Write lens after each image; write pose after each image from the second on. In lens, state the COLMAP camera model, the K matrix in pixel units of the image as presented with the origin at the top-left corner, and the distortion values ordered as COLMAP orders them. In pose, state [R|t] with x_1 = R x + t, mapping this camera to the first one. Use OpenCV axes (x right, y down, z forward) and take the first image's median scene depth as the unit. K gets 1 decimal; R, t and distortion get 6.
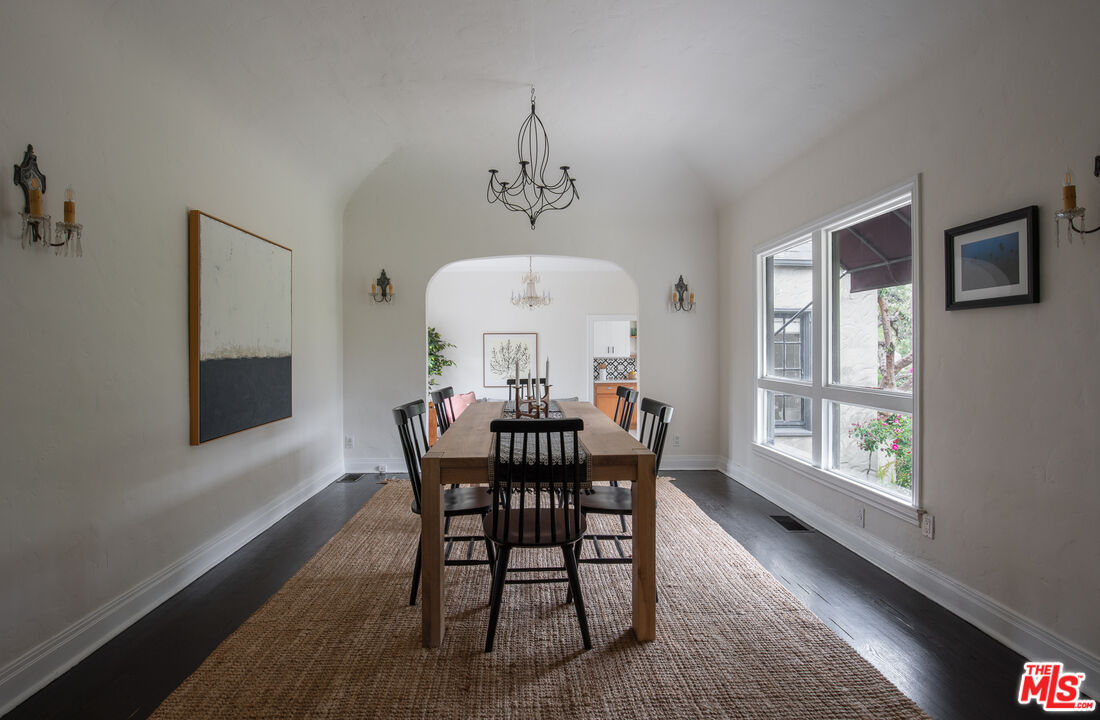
lens RADIAL K [[570.8, 0, 552.8], [0, 570.8, 350.7], [0, 0, 1]] dist [-0.015460, 0.000182]
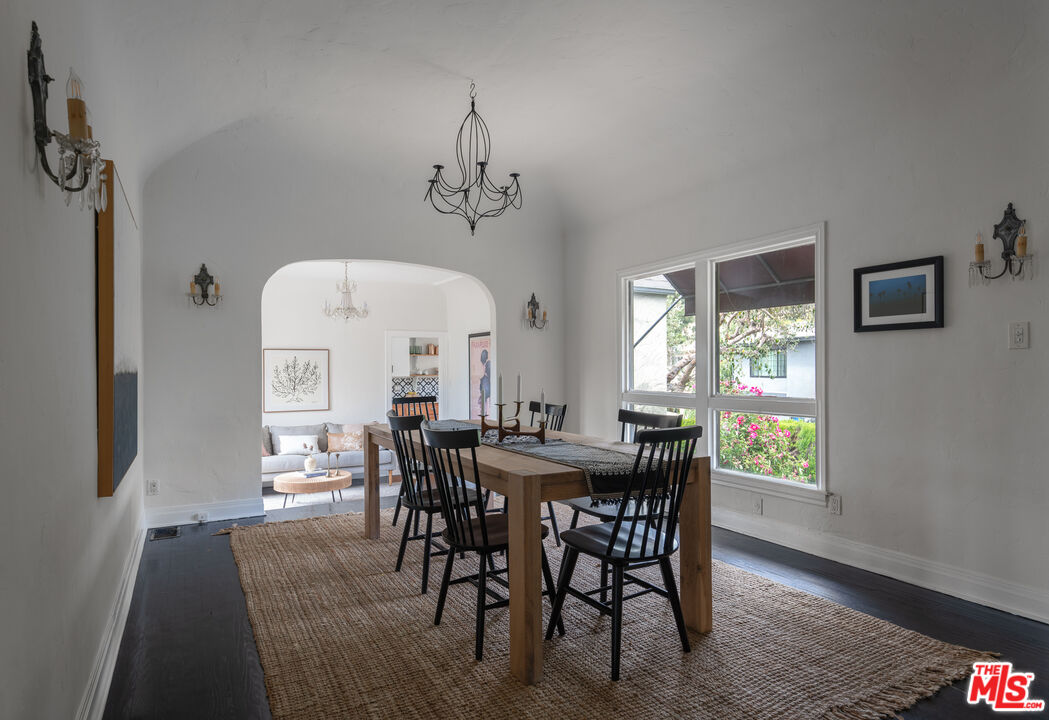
lens RADIAL K [[602.2, 0, 525.5], [0, 602.2, 369.3], [0, 0, 1]] dist [0.019175, -0.000672]
pose [[0.898383, -0.000405, 0.439213, -0.506314], [0.002374, 0.999989, -0.003933, 0.013840], [-0.439207, 0.004576, 0.898374, 0.096478]]
